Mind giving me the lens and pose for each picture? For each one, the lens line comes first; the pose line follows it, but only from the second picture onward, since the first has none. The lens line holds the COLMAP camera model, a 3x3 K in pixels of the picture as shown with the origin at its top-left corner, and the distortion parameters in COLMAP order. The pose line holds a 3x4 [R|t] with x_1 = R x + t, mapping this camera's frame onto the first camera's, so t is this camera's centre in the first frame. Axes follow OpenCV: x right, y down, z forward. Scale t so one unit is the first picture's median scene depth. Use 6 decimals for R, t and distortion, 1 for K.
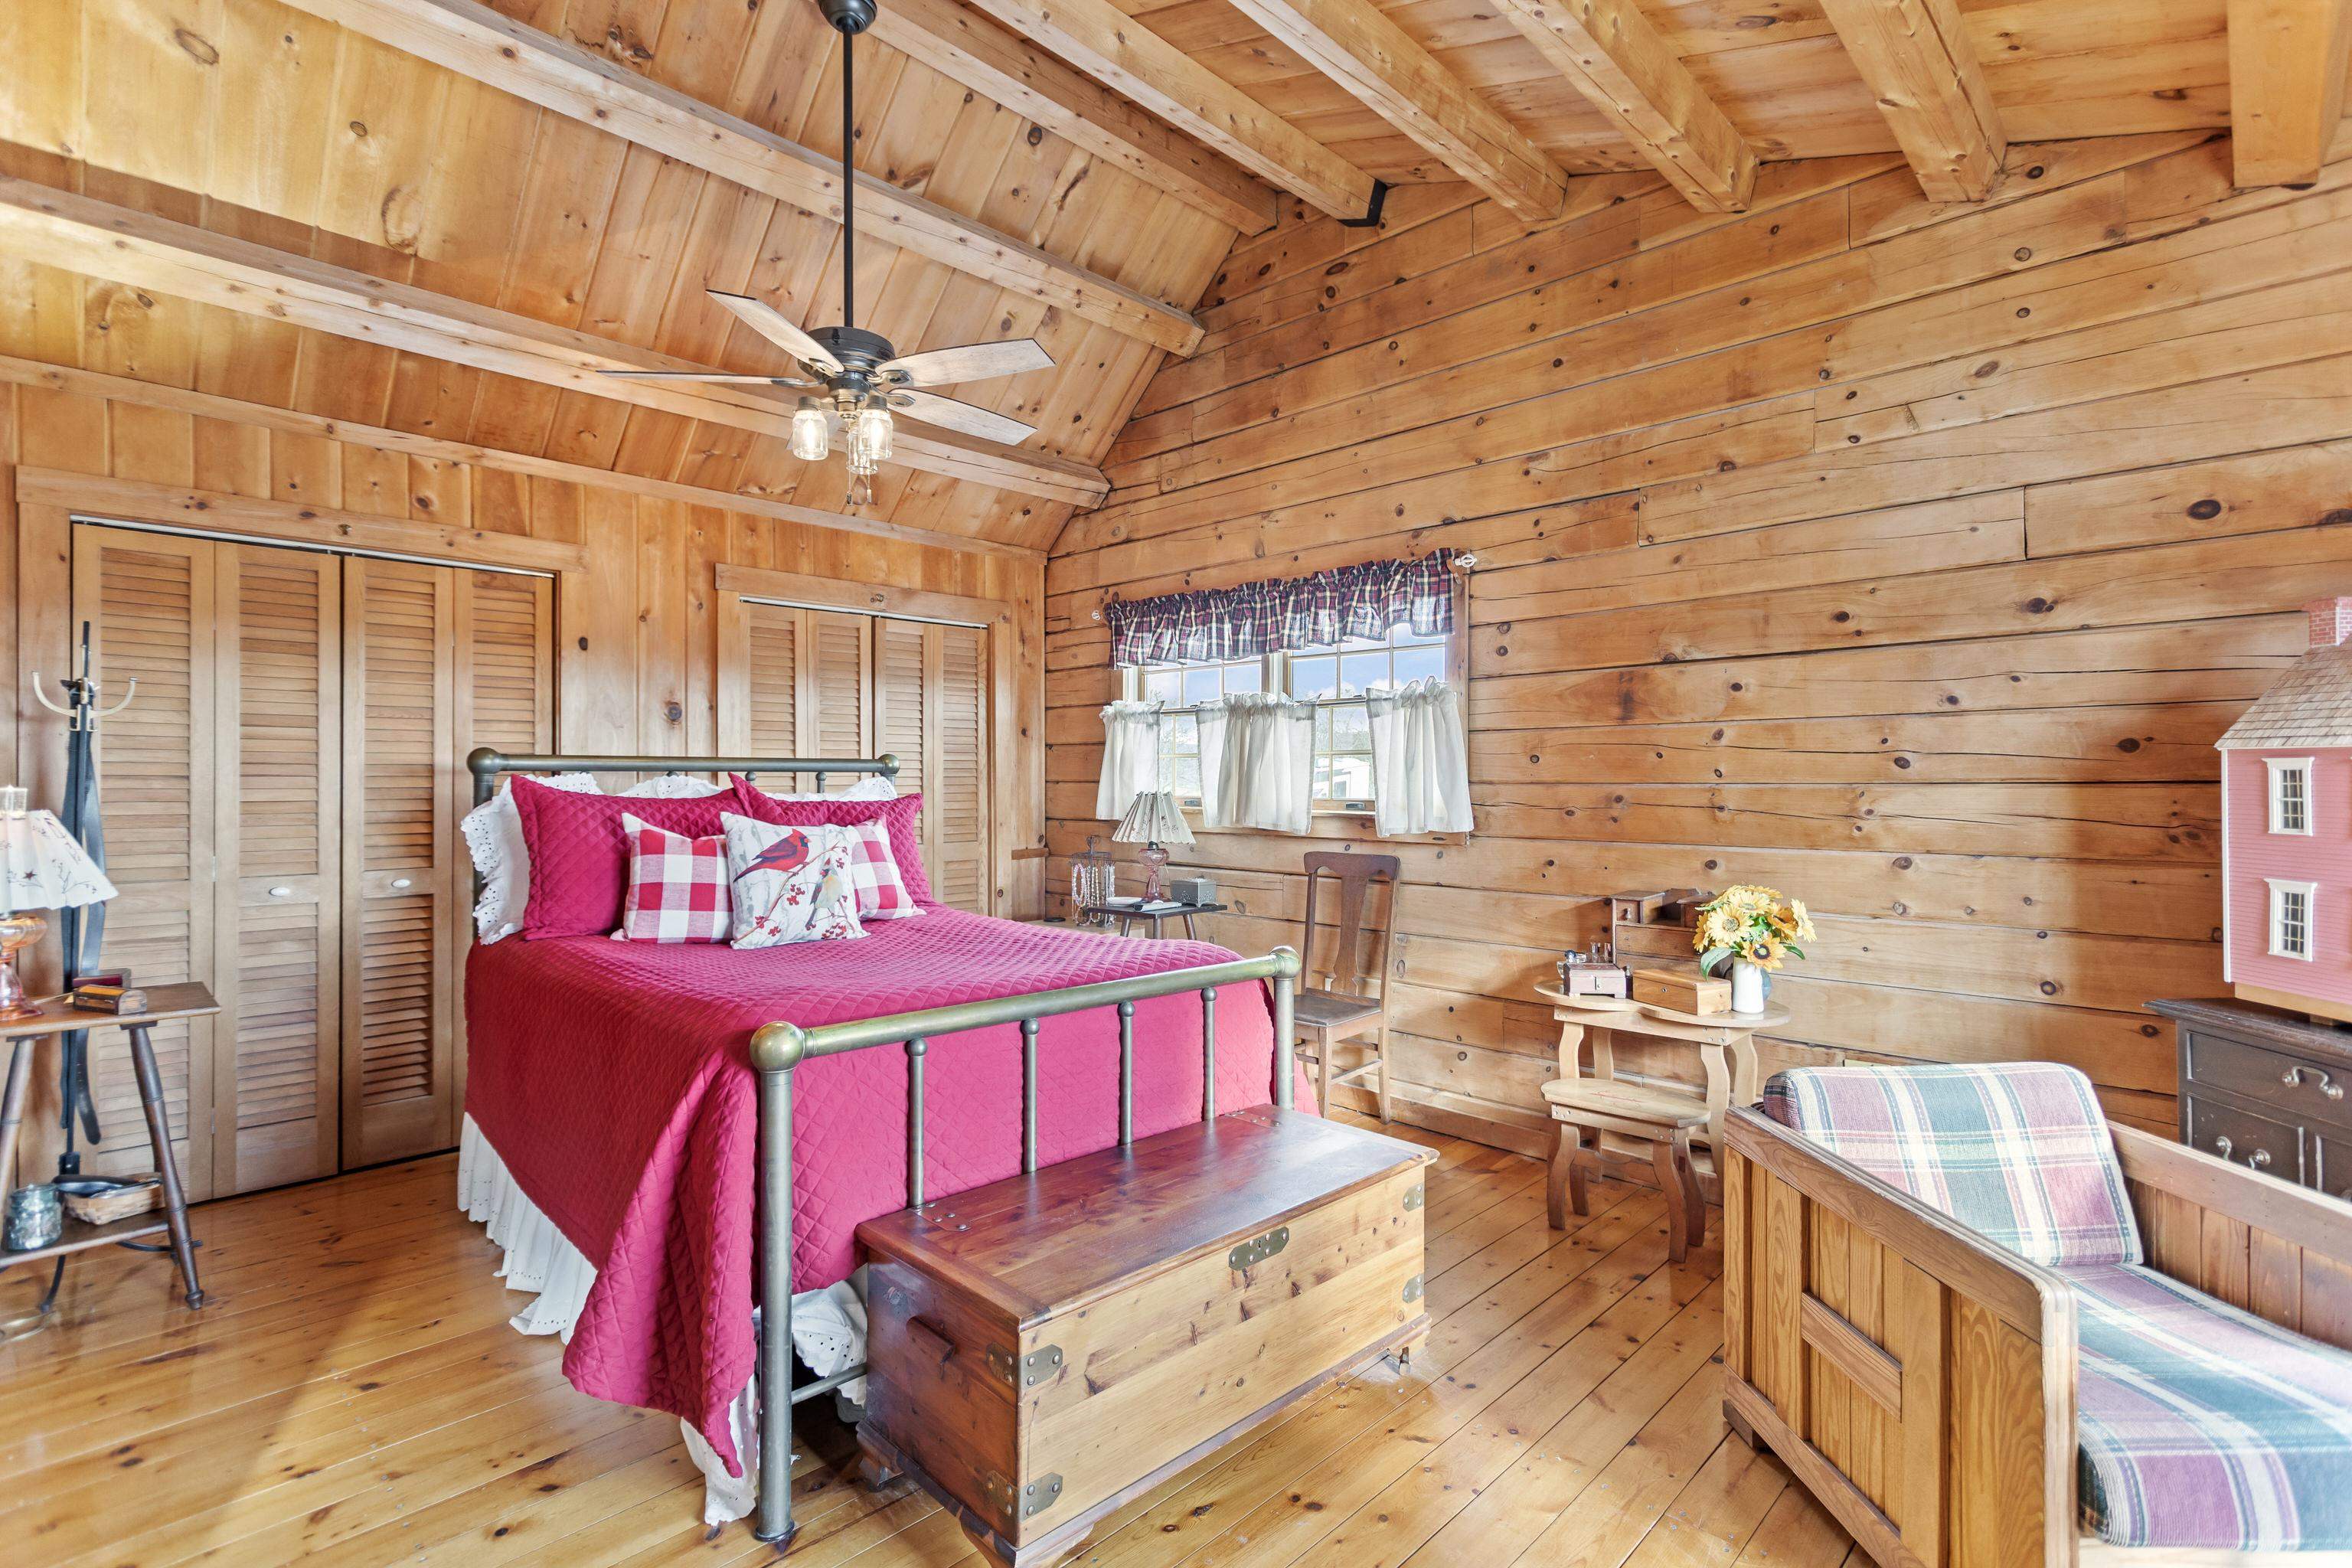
lens RADIAL K [[1110.8, 0, 1189.9], [0, 1110.8, 774.1], [0, 0, 1]] dist [0.002331, 0.001008]
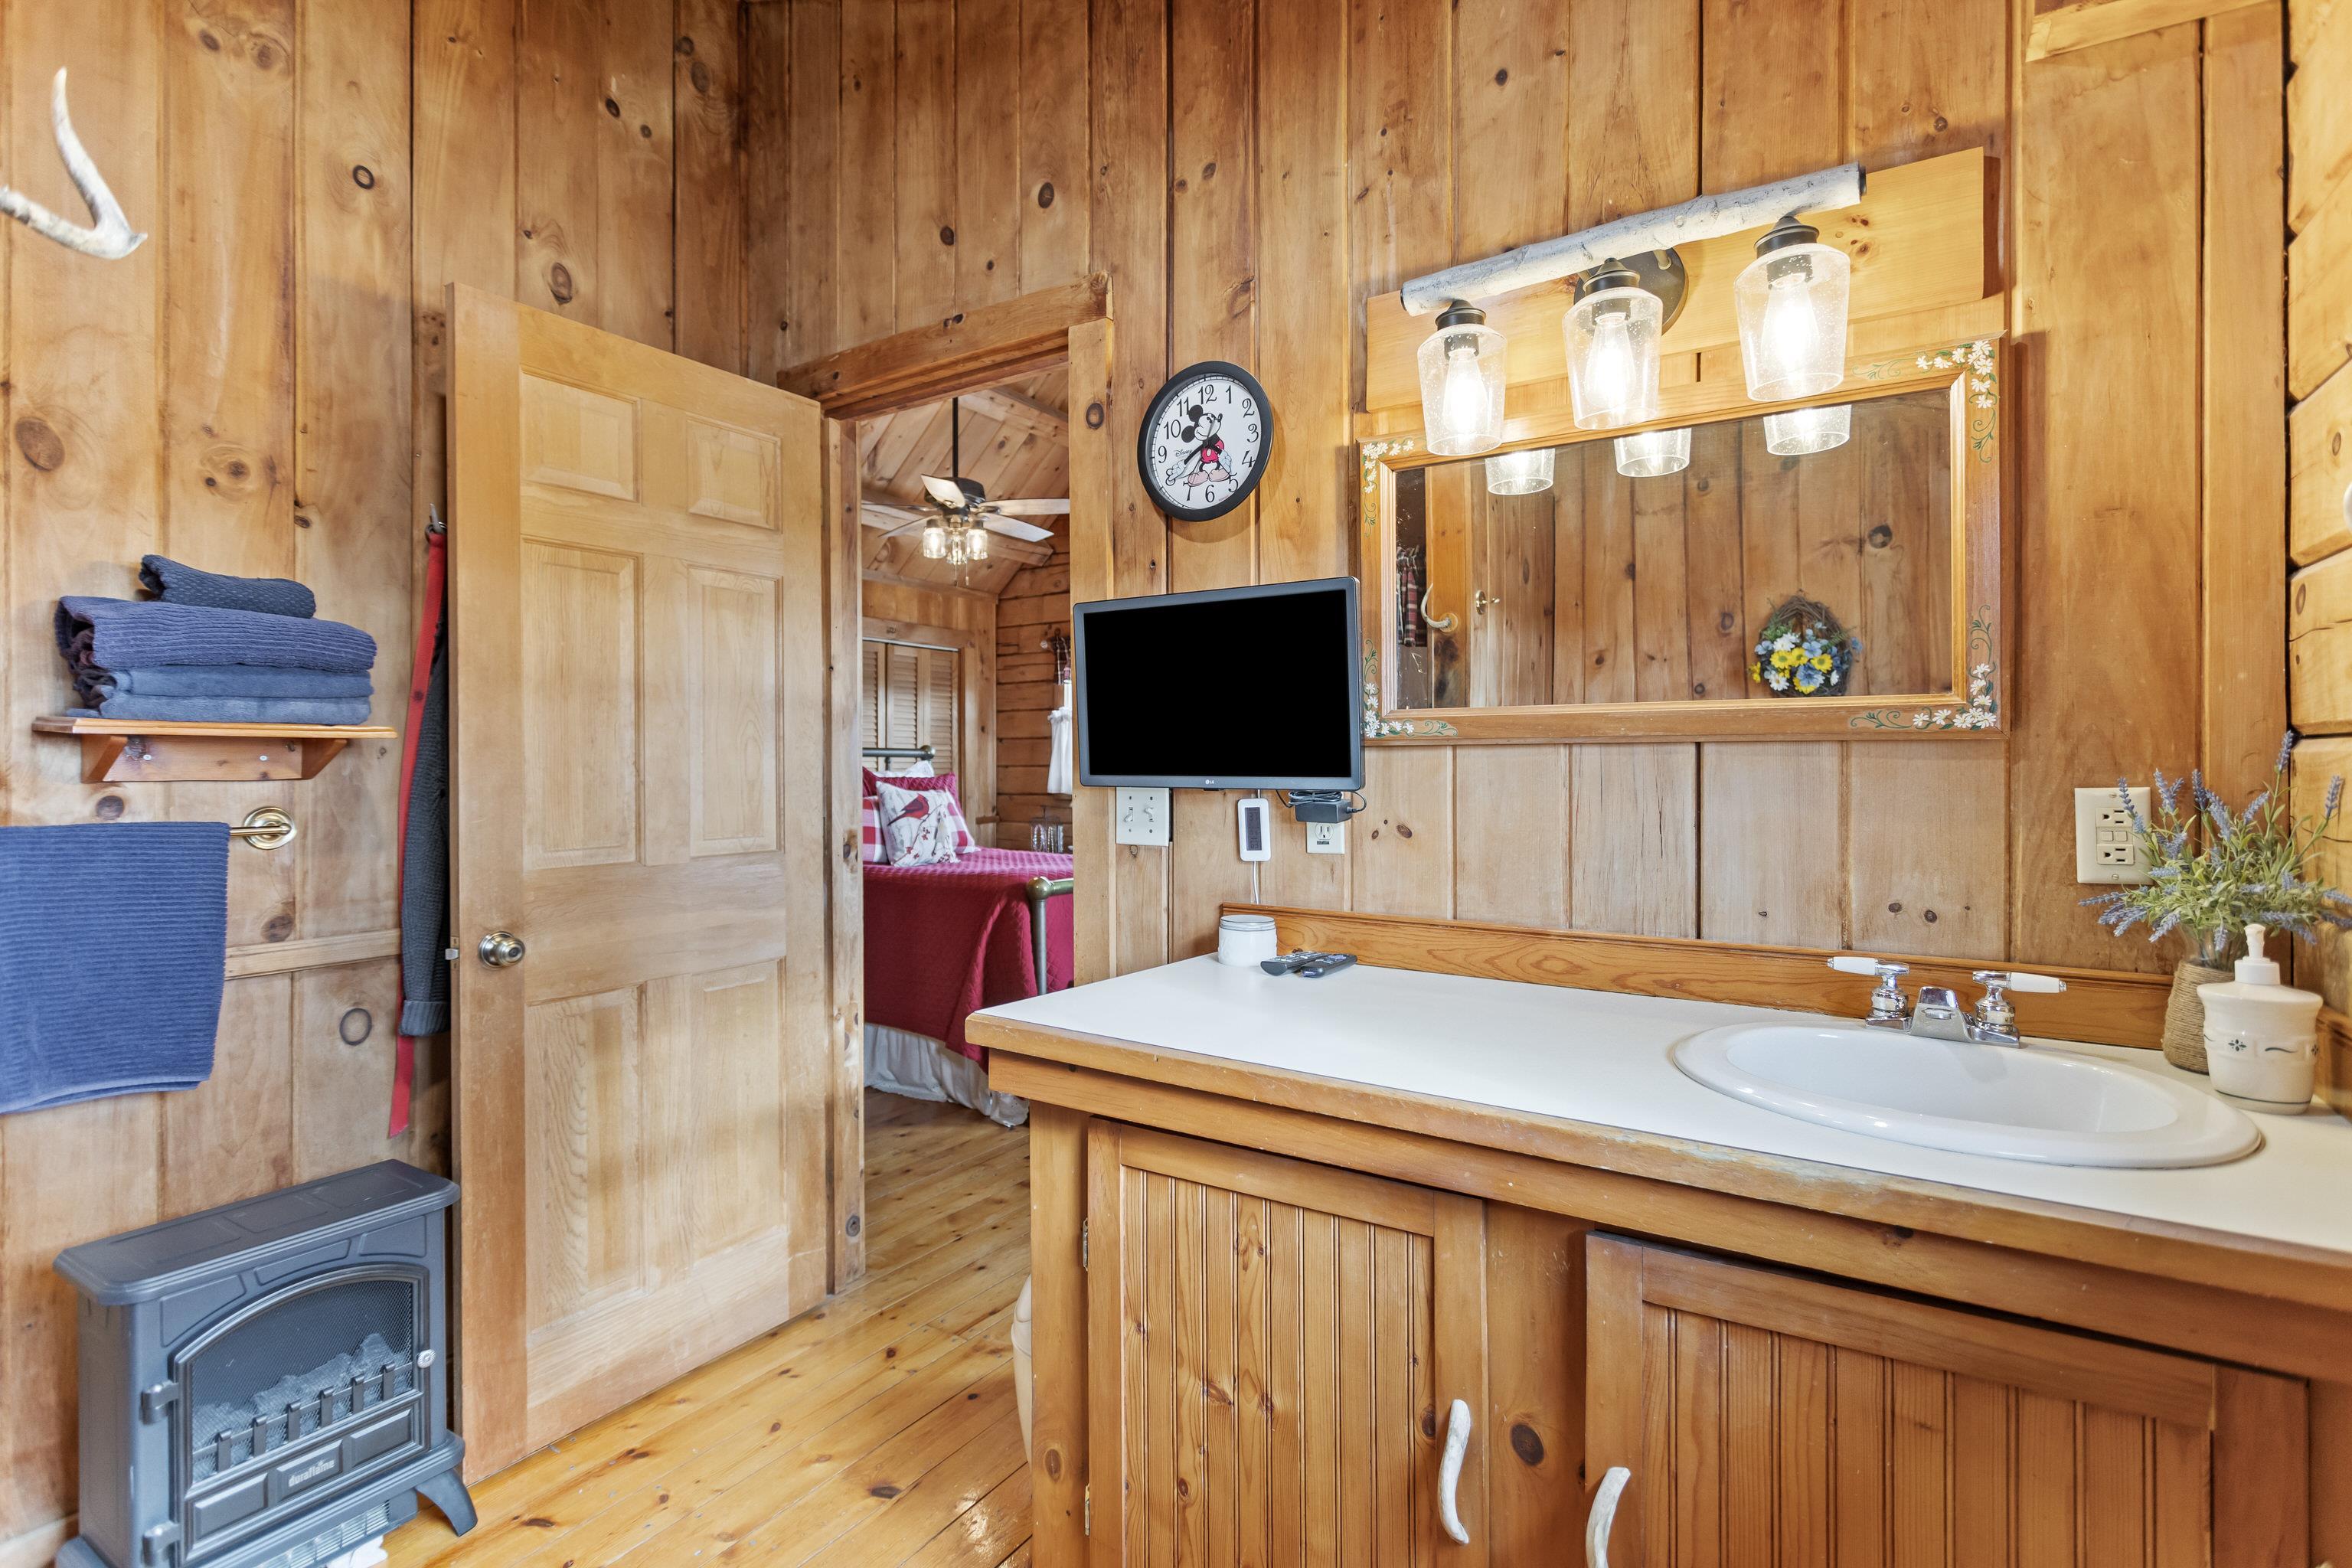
lens RADIAL K [[1110.8, 0, 1189.9], [0, 1110.8, 774.1], [0, 0, 1]] dist [0.002331, 0.001008]
pose [[0.978452, -0.001090, 0.206472, -0.215736], [-0.000362, 0.999975, 0.006992, 0.008465], [-0.206474, -0.006916, 0.978428, -0.432569]]
